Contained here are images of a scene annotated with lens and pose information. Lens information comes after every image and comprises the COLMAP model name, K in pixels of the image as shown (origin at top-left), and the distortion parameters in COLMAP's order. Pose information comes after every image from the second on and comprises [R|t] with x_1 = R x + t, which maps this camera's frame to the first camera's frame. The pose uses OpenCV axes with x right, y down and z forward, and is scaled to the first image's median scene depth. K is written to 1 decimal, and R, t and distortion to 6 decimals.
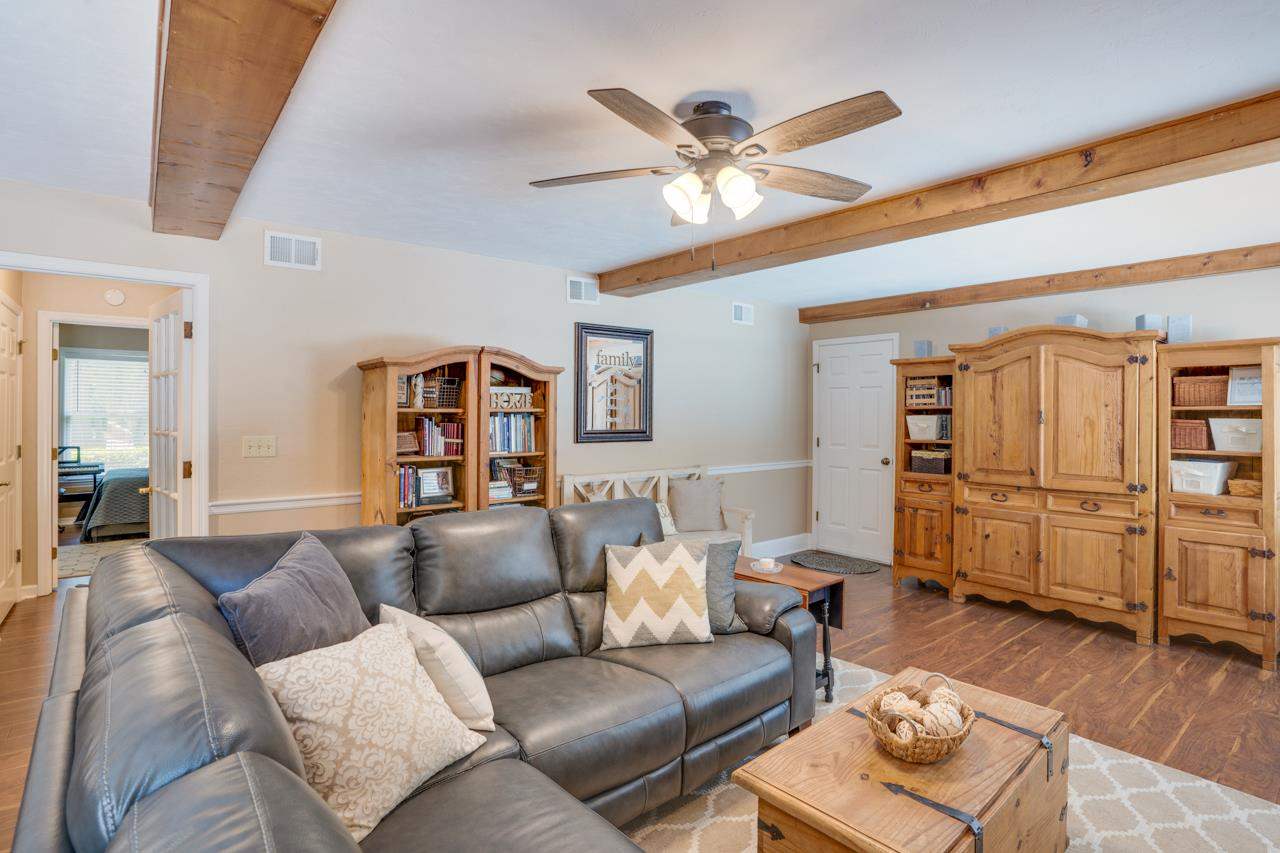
lens RADIAL K [[636.3, 0, 634.1], [0, 636.3, 409.1], [0, 0, 1]] dist [-0.002101, 0.000175]
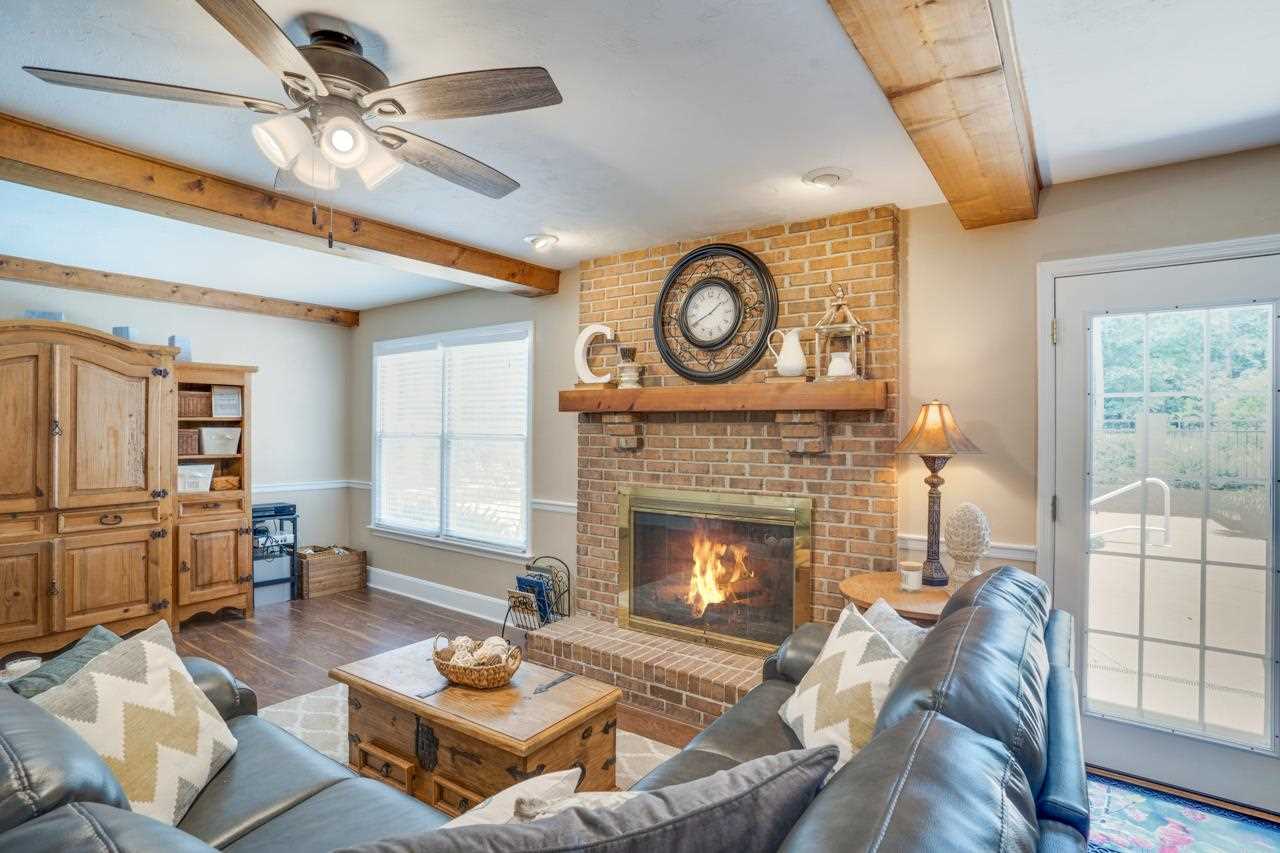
lens RADIAL K [[642.5, 0, 640.0], [0, 642.5, 426.5], [0, 0, 1]] dist [0.003910, 0.001069]
pose [[-0.229060, -0.005799, 0.973395, -0.431961], [-0.011683, 0.999927, 0.003207, -0.001144], [-0.973342, -0.010638, -0.229111, 0.462598]]
